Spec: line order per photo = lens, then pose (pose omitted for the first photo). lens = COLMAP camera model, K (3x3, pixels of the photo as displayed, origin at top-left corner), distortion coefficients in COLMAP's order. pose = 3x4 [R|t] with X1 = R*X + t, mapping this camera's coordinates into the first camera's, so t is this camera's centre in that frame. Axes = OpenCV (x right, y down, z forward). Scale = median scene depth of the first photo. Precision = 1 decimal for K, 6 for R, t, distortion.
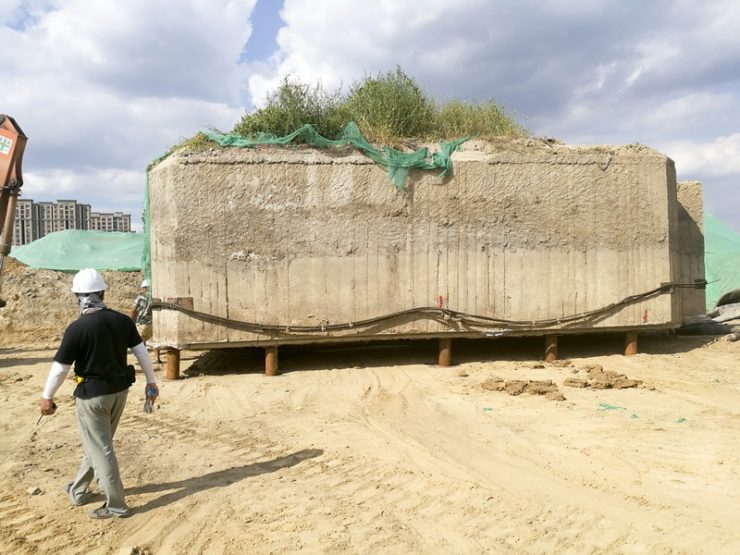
lens RADIAL K [[565.4, 0, 375.4], [0, 565.4, 273.2], [0, 0, 1]] dist [0.028740, -0.017684]
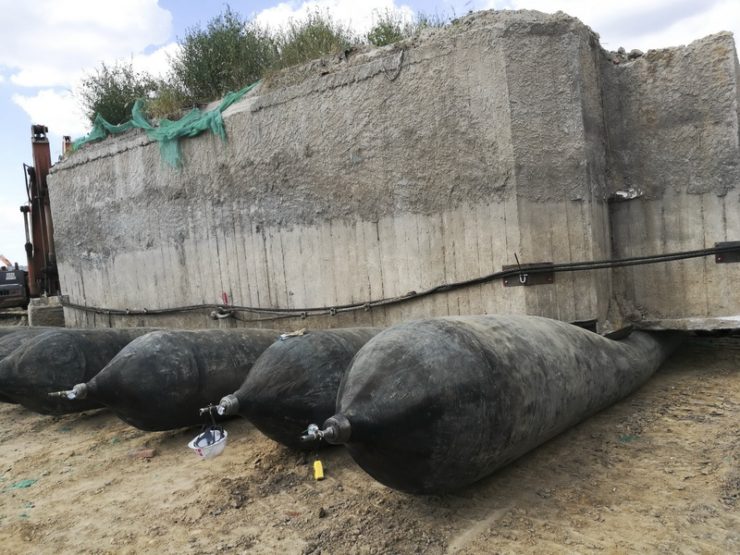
lens RADIAL K [[565.4, 0, 367.4], [0, 565.4, 278.1], [0, 0, 1]] dist [0.028740, -0.017684]
pose [[0.742892, -0.013395, -0.669277, 0.805316], [0.066704, 0.996305, 0.054100, -0.010028], [0.666079, -0.084834, 0.741041, 0.543555]]
